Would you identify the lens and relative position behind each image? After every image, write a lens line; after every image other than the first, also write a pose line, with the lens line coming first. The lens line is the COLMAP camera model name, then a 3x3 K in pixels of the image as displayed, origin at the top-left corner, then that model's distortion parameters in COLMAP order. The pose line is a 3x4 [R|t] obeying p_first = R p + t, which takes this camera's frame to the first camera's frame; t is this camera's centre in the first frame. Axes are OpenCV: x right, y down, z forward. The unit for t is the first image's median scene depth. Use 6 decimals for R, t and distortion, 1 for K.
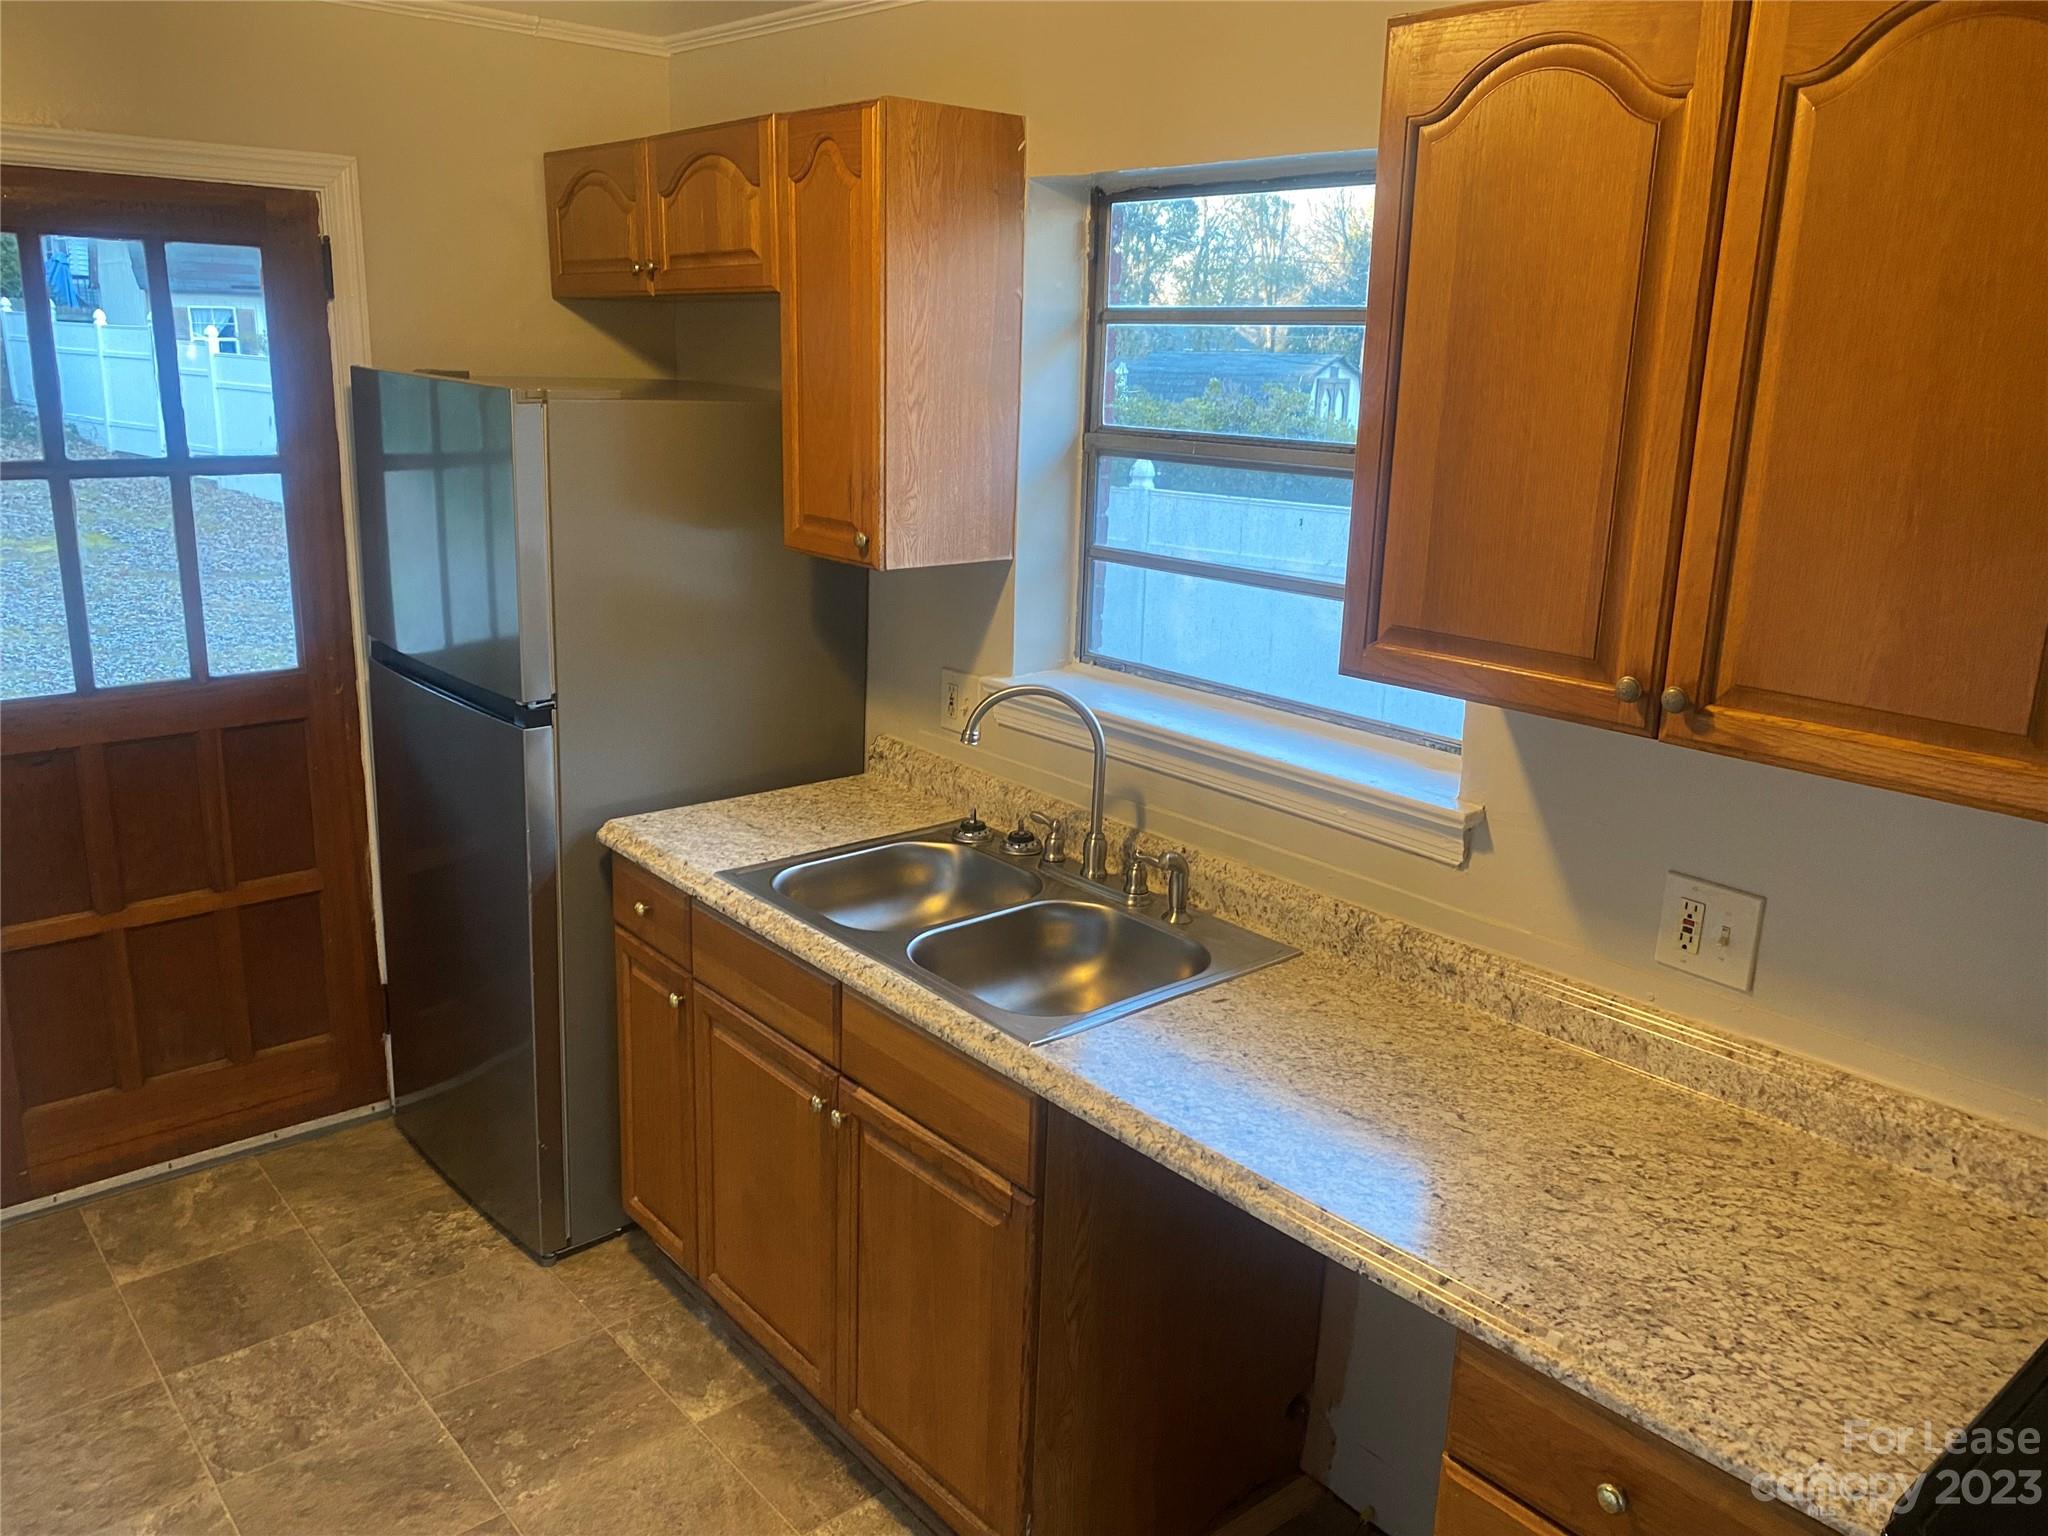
lens RADIAL K [[1576.2, 0, 1018.1], [0, 1576.2, 763.7], [0, 0, 1]] dist [0.014462, 0.004757]
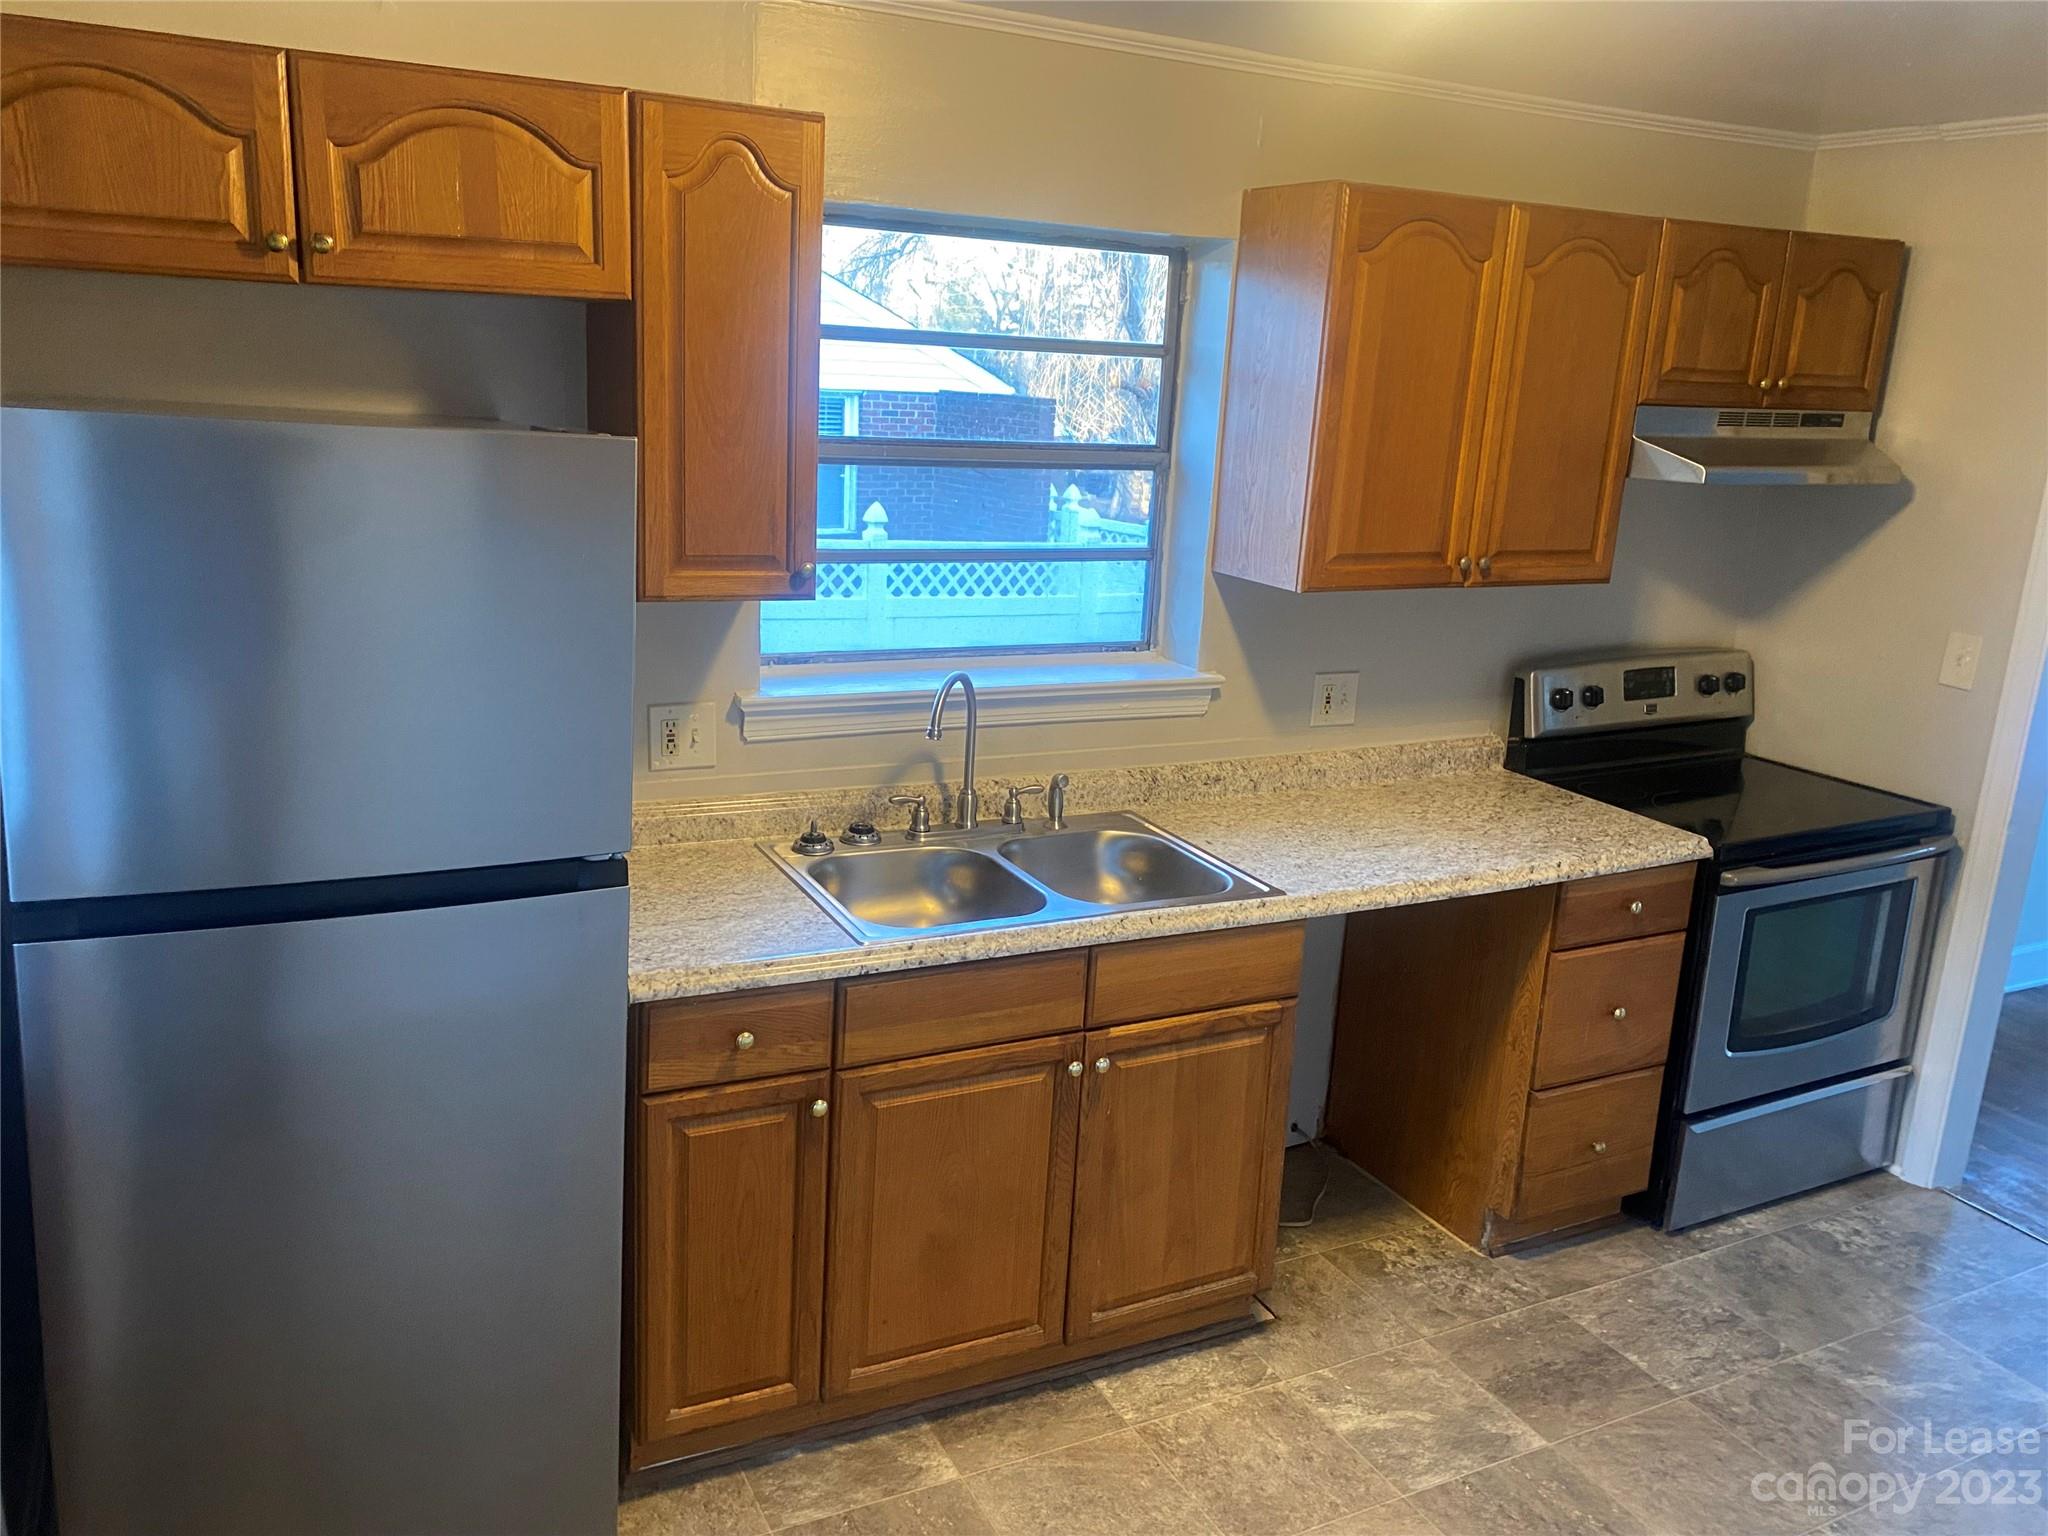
lens RADIAL K [[1576.2, 0, 1017.4], [0, 1576.2, 762.5], [0, 0, 1]] dist [0.014462, 0.004757]
pose [[0.227208, -0.258847, 0.938816, -1.126478], [0.203700, 0.955336, 0.214103, -0.236326], [-0.952304, 0.142591, 0.269787, 0.715559]]
